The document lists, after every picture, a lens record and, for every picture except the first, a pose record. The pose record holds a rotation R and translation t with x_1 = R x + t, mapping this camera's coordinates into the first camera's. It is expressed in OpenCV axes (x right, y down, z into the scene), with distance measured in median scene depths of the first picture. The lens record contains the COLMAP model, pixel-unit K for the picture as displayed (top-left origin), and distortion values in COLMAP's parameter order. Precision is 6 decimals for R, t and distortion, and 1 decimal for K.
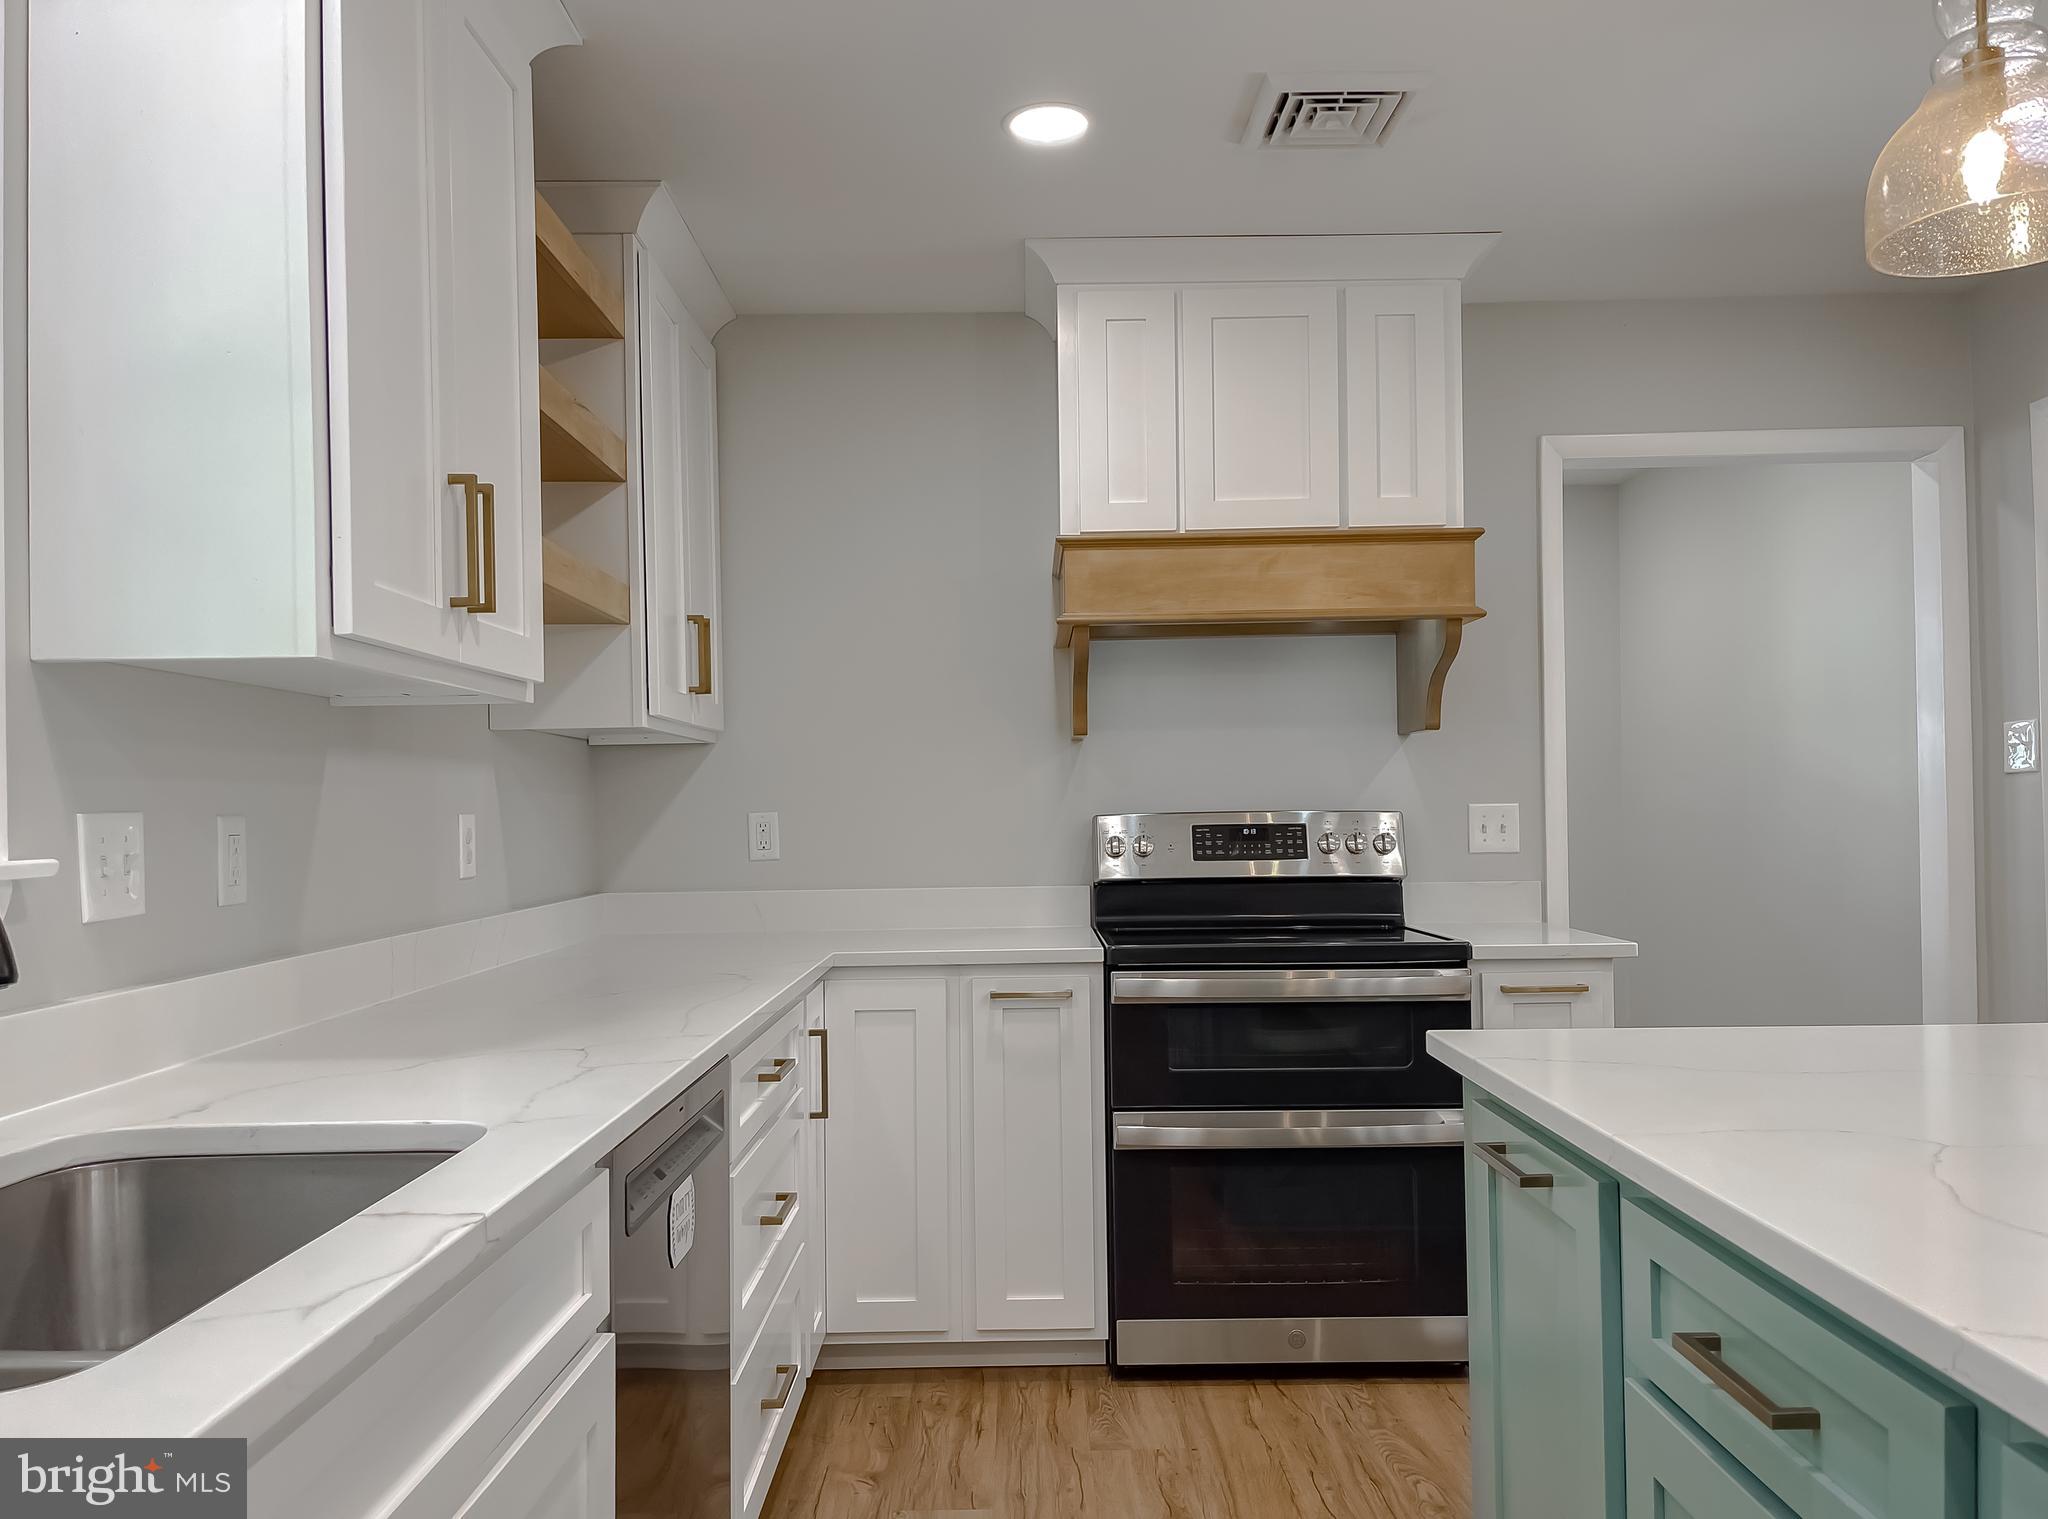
lens RADIAL K [[1591.0, 0, 989.5], [0, 1591.0, 810.3], [0, 0, 1]] dist [0.067111, -0.094699]
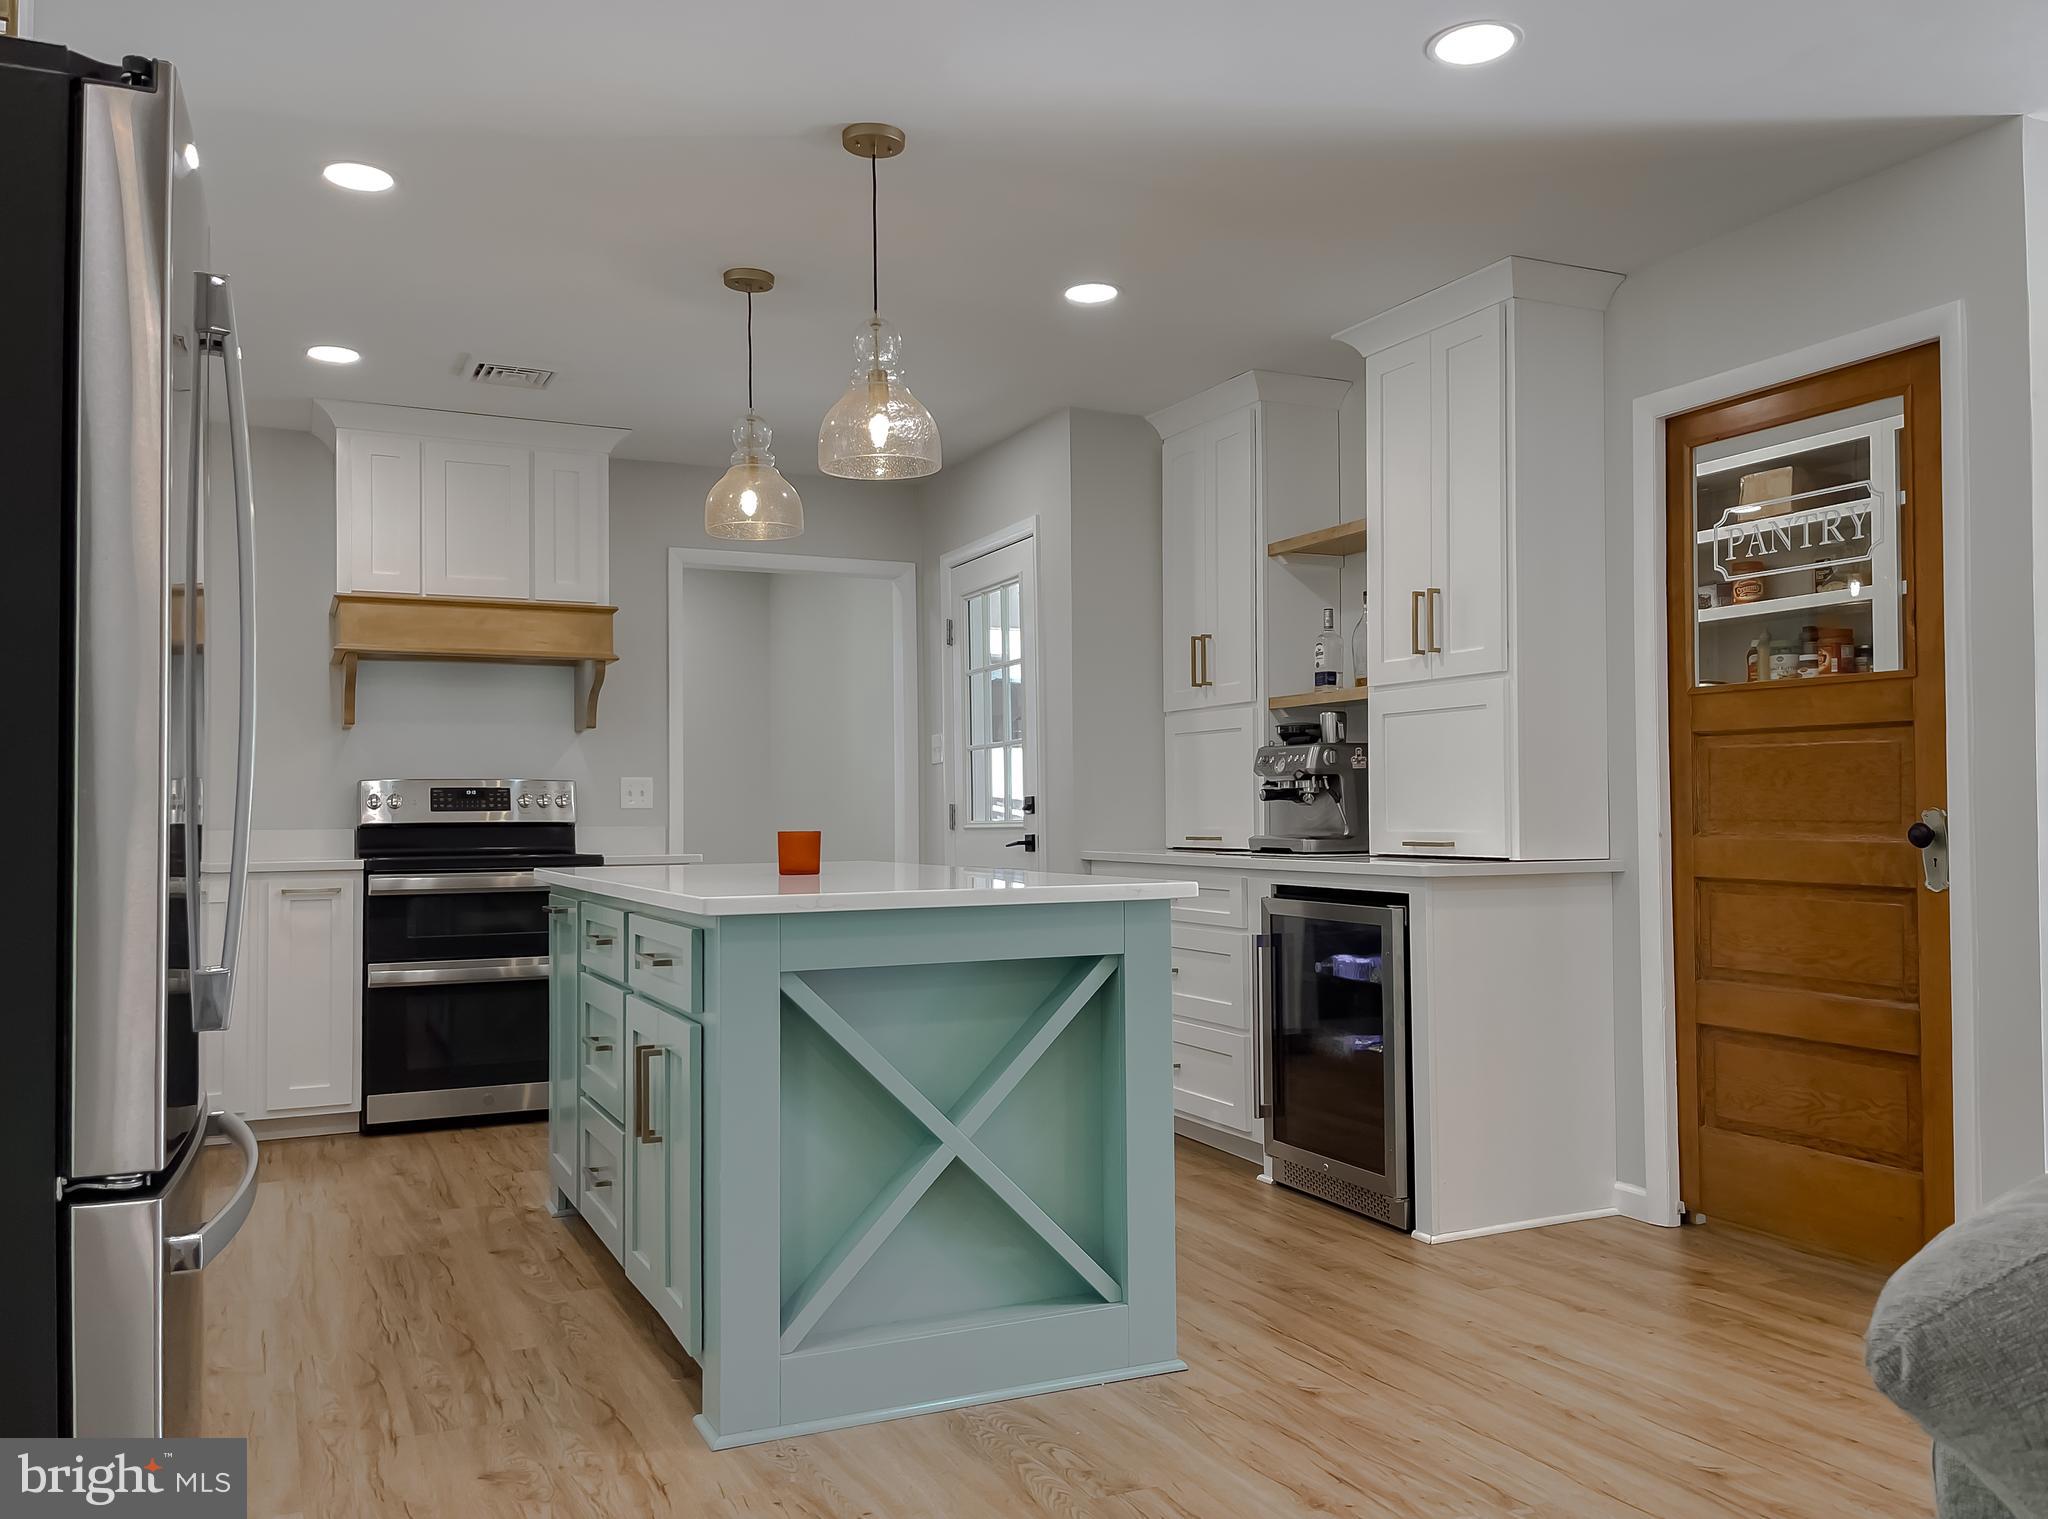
lens RADIAL K [[1591.0, 0, 1038.4], [0, 1591.0, 771.4], [0, 0, 1]] dist [0.067111, -0.094699]
pose [[0.893702, 0.018109, 0.448295, -0.041536], [-0.001669, 0.999312, -0.037040, 0.053547], [-0.448658, 0.032354, 0.893118, -0.660777]]
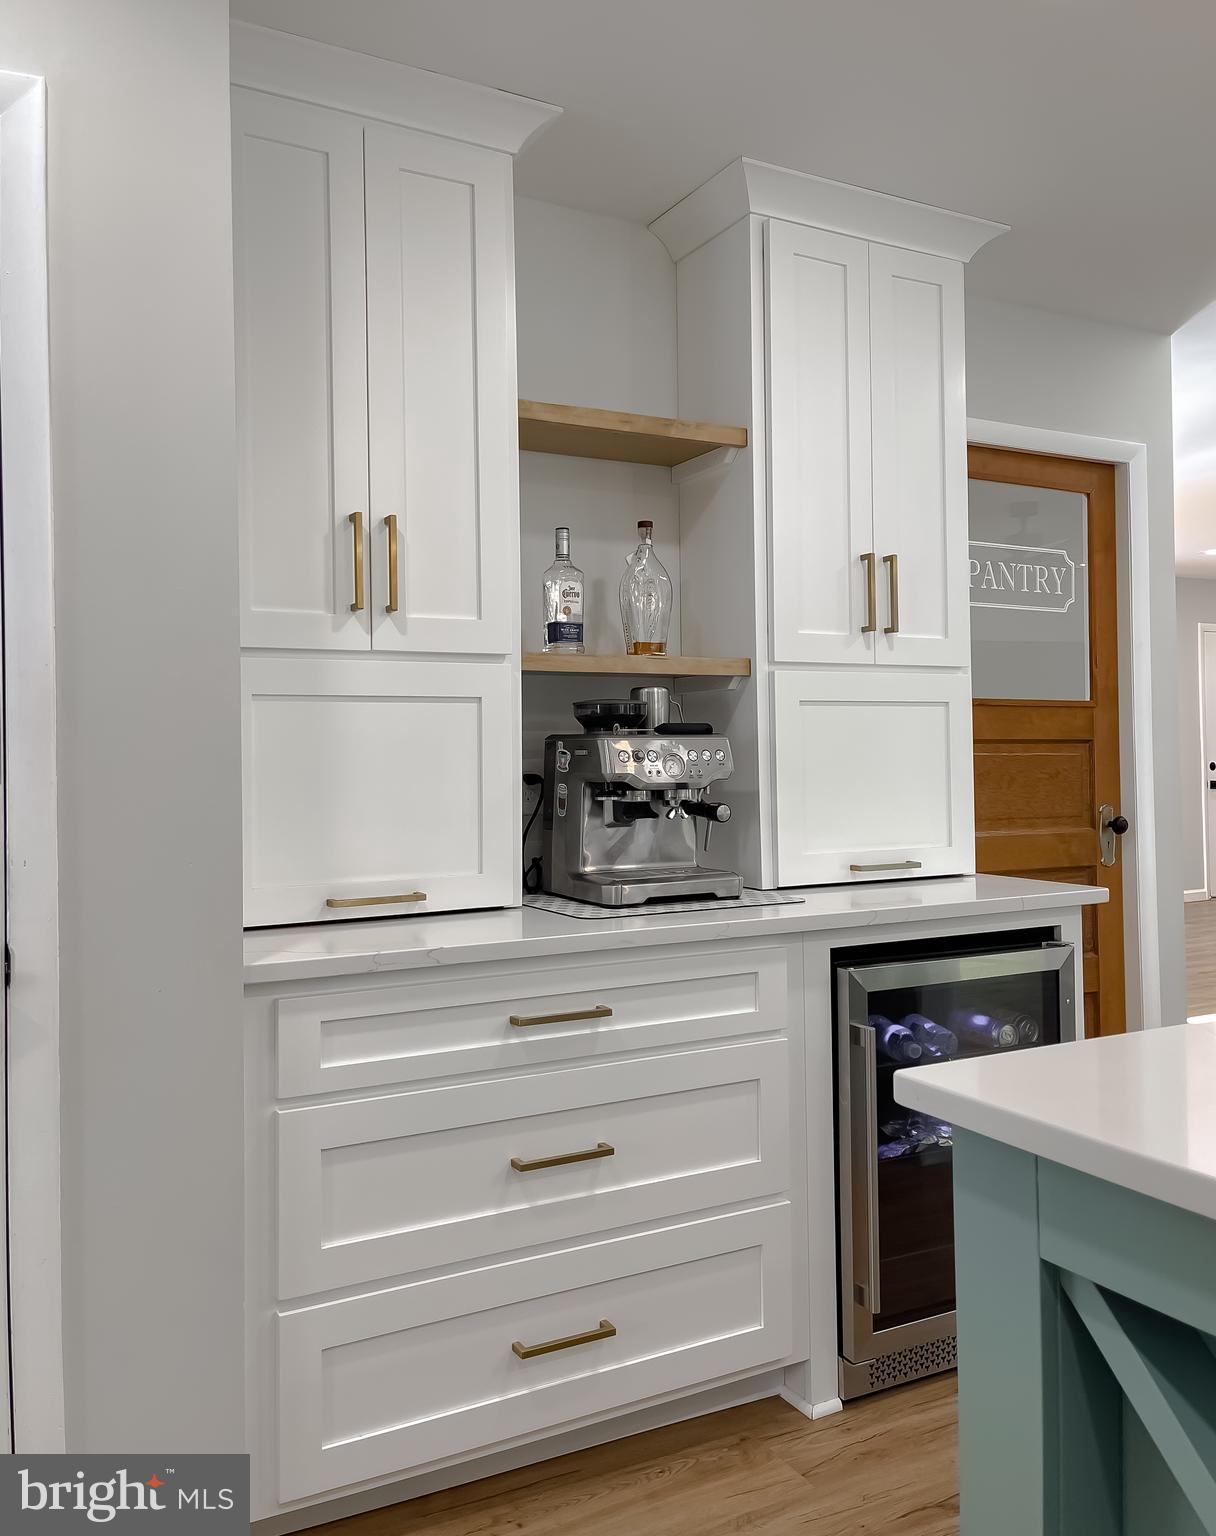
lens RADIAL K [[1243.7, 0, 560.1], [0, 1243.7, 727.2], [0, 0, 1]] dist [0.031296, -0.019885]
pose [[-0.470317, 0.034919, 0.881806, 0.182421], [0.022582, 0.999366, -0.027530, -0.006795], [-0.882209, 0.006966, -0.470807, 0.849325]]
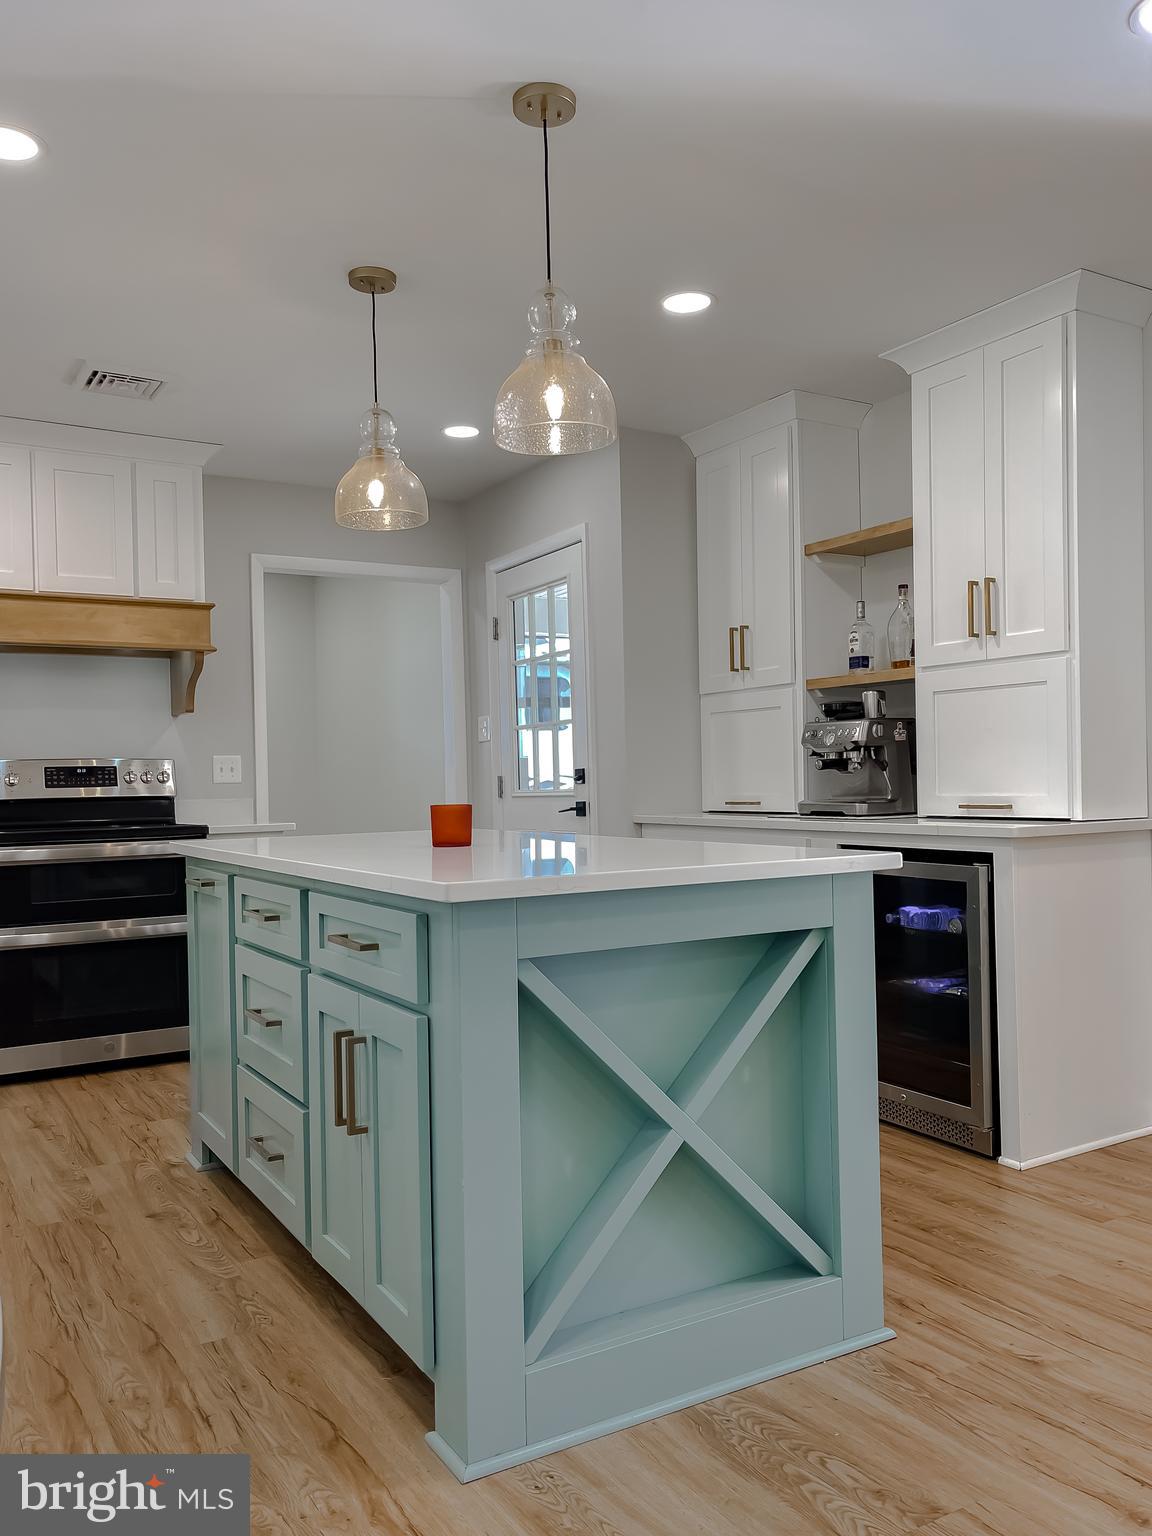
lens RADIAL K [[1193.2, 0, 569.8], [0, 1193.2, 776.7], [0, 0, 1]] dist [0.067111, -0.094699]
pose [[0.853700, -0.003026, 0.520756, -0.064939], [0.011802, 0.999839, -0.013537, 0.047340], [-0.520631, 0.017703, 0.853598, -0.393332]]
